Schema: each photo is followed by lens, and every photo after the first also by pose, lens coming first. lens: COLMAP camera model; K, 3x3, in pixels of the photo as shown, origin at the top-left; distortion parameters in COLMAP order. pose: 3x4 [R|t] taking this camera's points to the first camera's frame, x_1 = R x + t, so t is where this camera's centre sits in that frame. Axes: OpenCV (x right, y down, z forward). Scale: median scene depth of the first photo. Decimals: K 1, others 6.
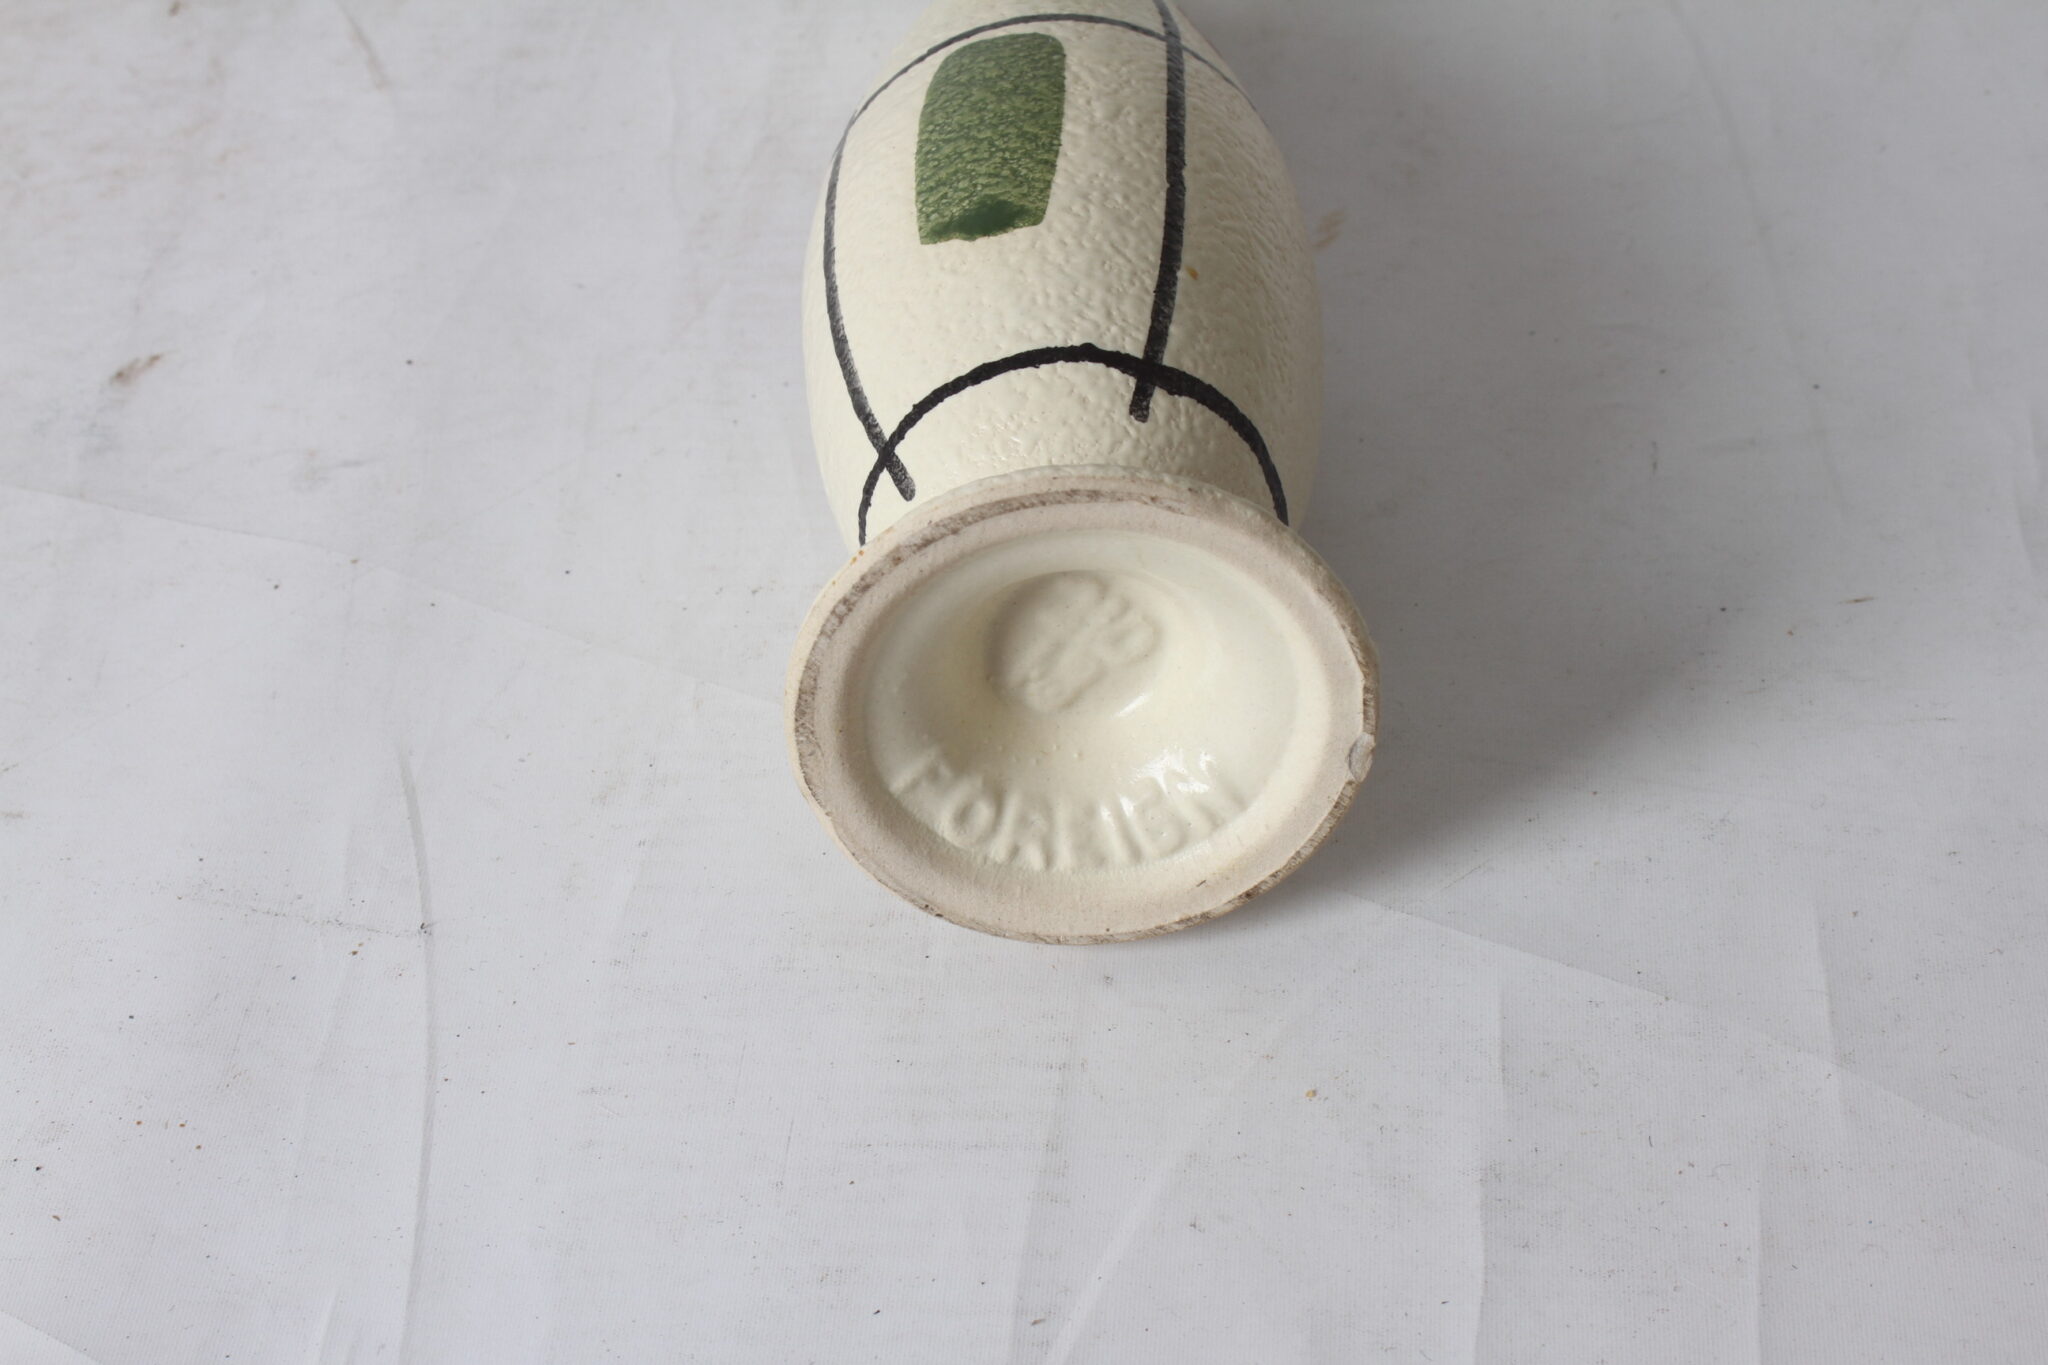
lens RADIAL K [[3995.2, 0, 1024.0], [0, 3995.2, 682.5], [0, 0, 1]] dist [-0.015627, -0.102662]
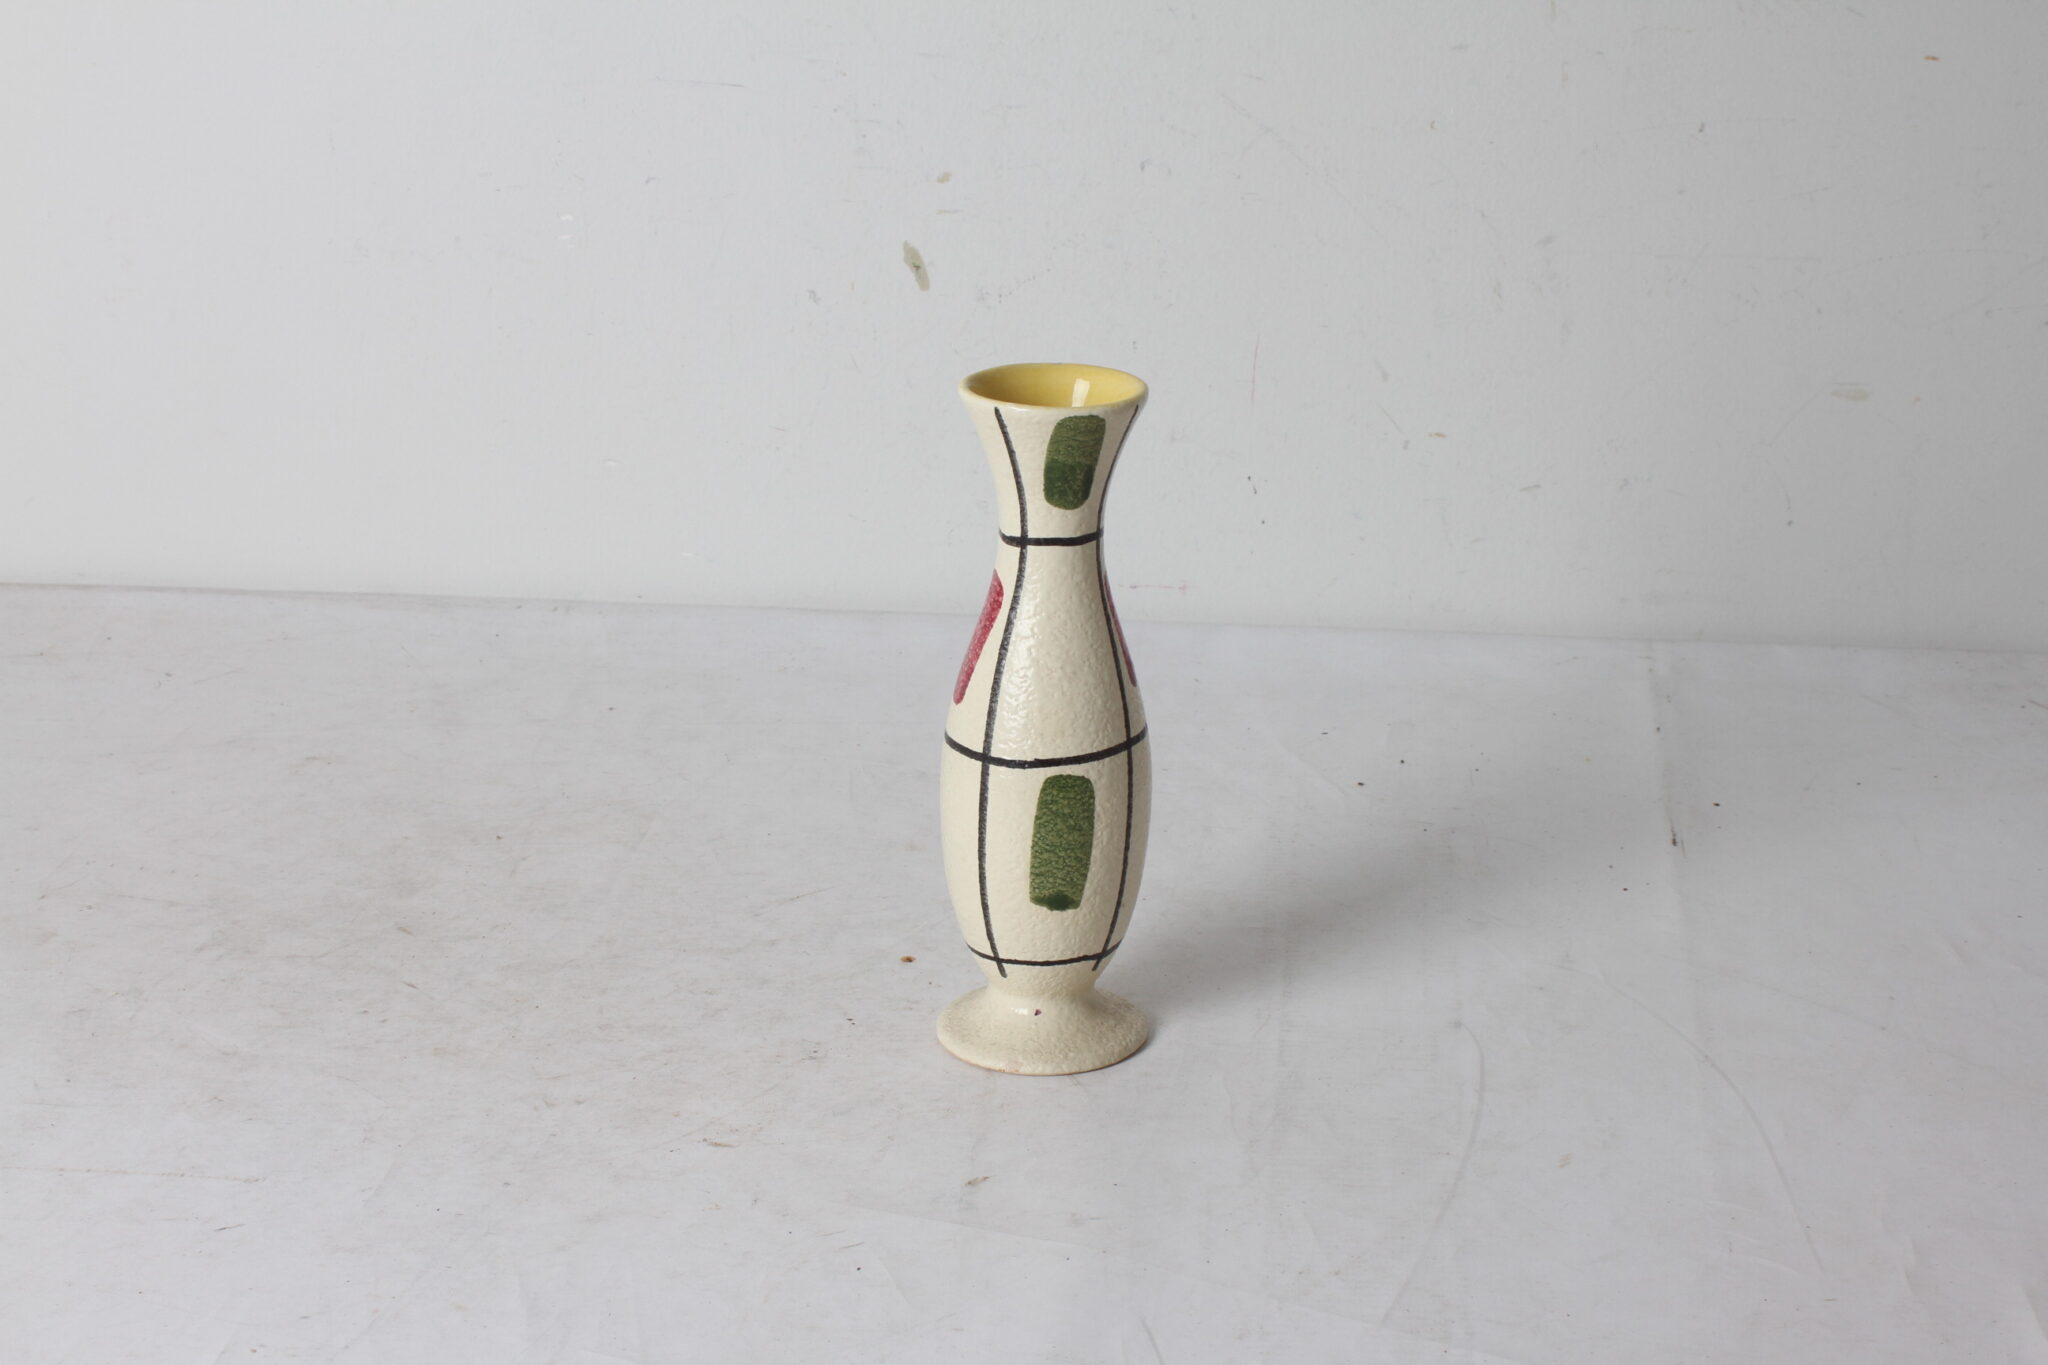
lens RADIAL K [[3739.5, 0, 1024.0], [0, 3739.5, 682.5], [0, 0, 1]] dist [-0.063398, 0.098407]
pose [[0.997649, 0.065211, -0.021094, -0.201221], [-0.068136, 0.910374, -0.408139, 0.530172], [-0.007411, 0.408616, 0.912676, -0.953417]]
